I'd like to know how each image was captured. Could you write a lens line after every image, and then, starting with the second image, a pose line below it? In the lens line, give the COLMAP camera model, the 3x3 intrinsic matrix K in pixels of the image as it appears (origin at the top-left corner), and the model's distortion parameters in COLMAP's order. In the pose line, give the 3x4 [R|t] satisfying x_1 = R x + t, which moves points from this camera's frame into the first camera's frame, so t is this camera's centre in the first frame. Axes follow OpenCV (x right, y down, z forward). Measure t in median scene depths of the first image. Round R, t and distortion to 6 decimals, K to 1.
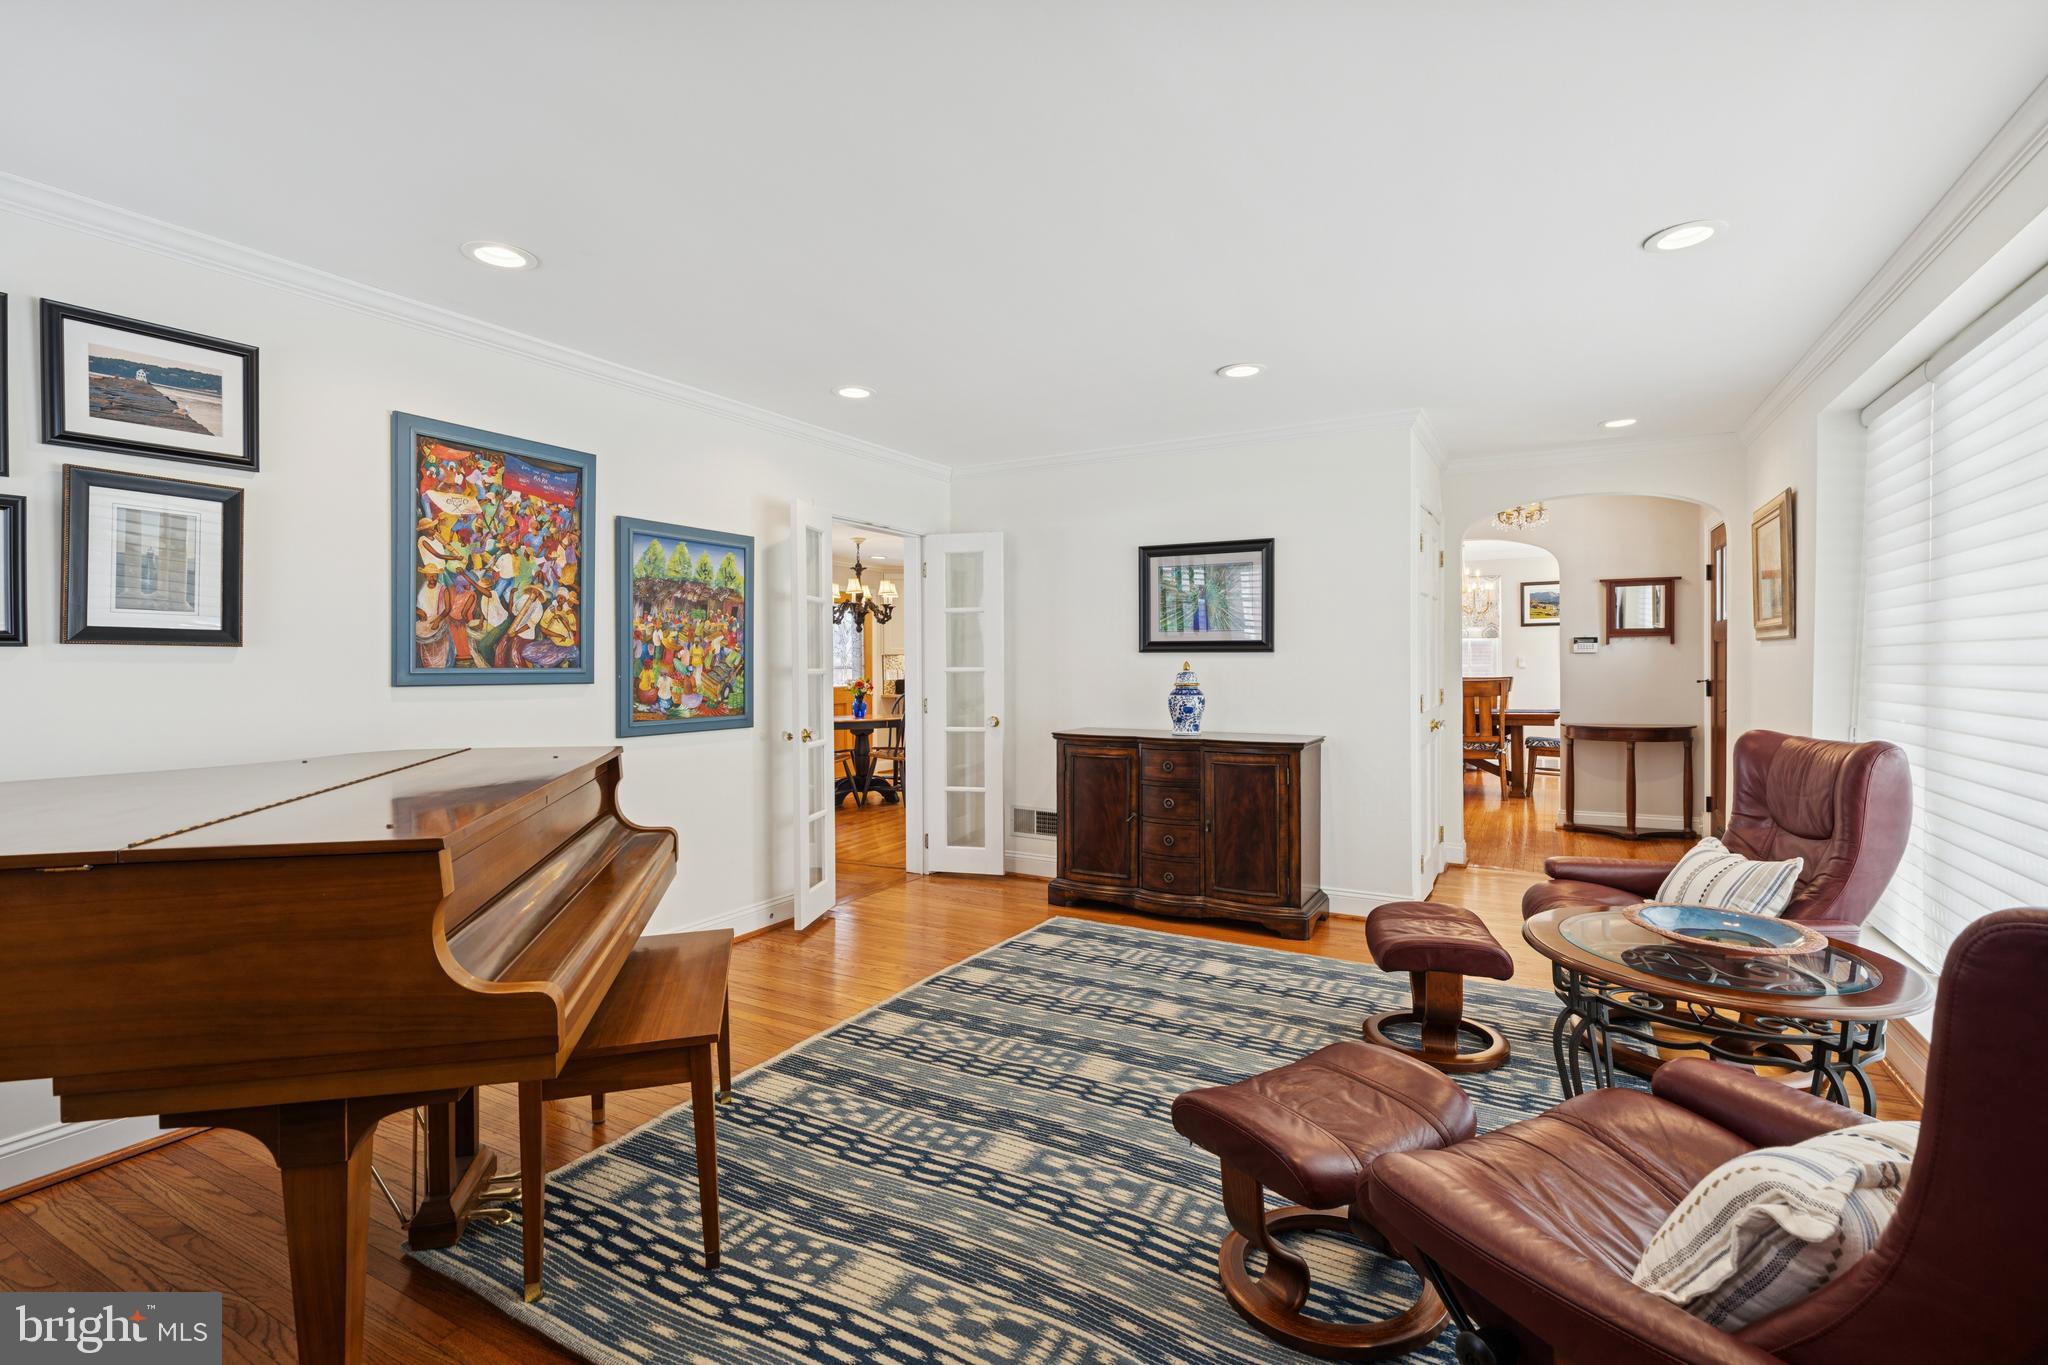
lens RADIAL K [[929.2, 0, 1025.0], [0, 929.2, 673.0], [0, 0, 1]] dist [-0.008571, 0.002460]
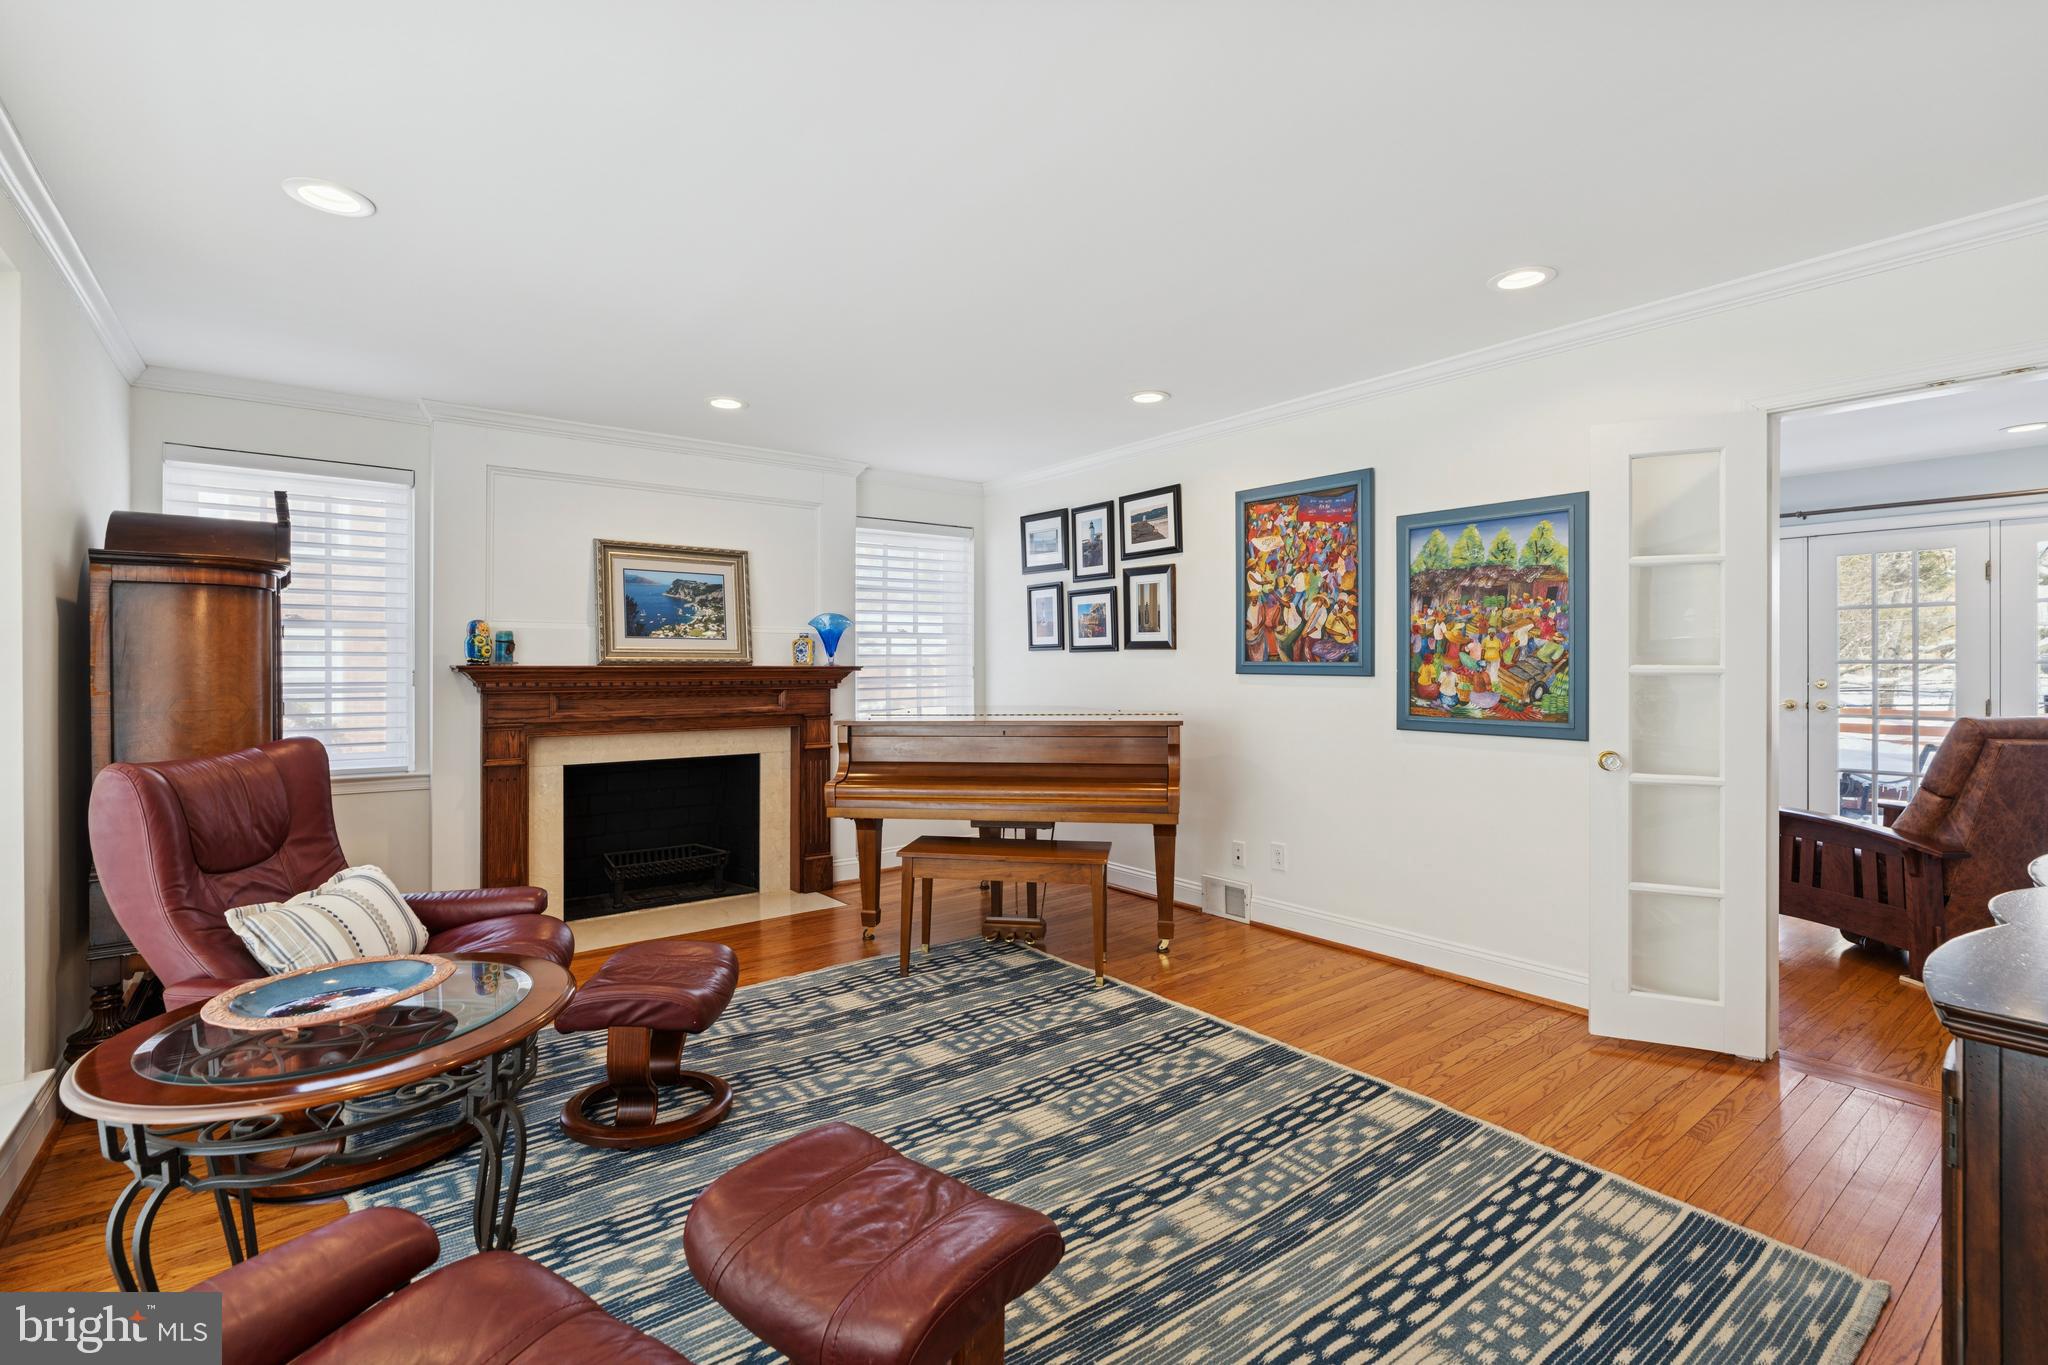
lens RADIAL K [[929.2, 0, 1021.2], [0, 929.2, 664.3], [0, 0, 1]] dist [-0.008571, 0.002460]
pose [[-0.386422, 0.009734, -0.922271, 0.757279], [-0.003788, 0.999919, 0.012141, -0.015711], [0.922314, 0.008185, -0.386354, 1.113240]]
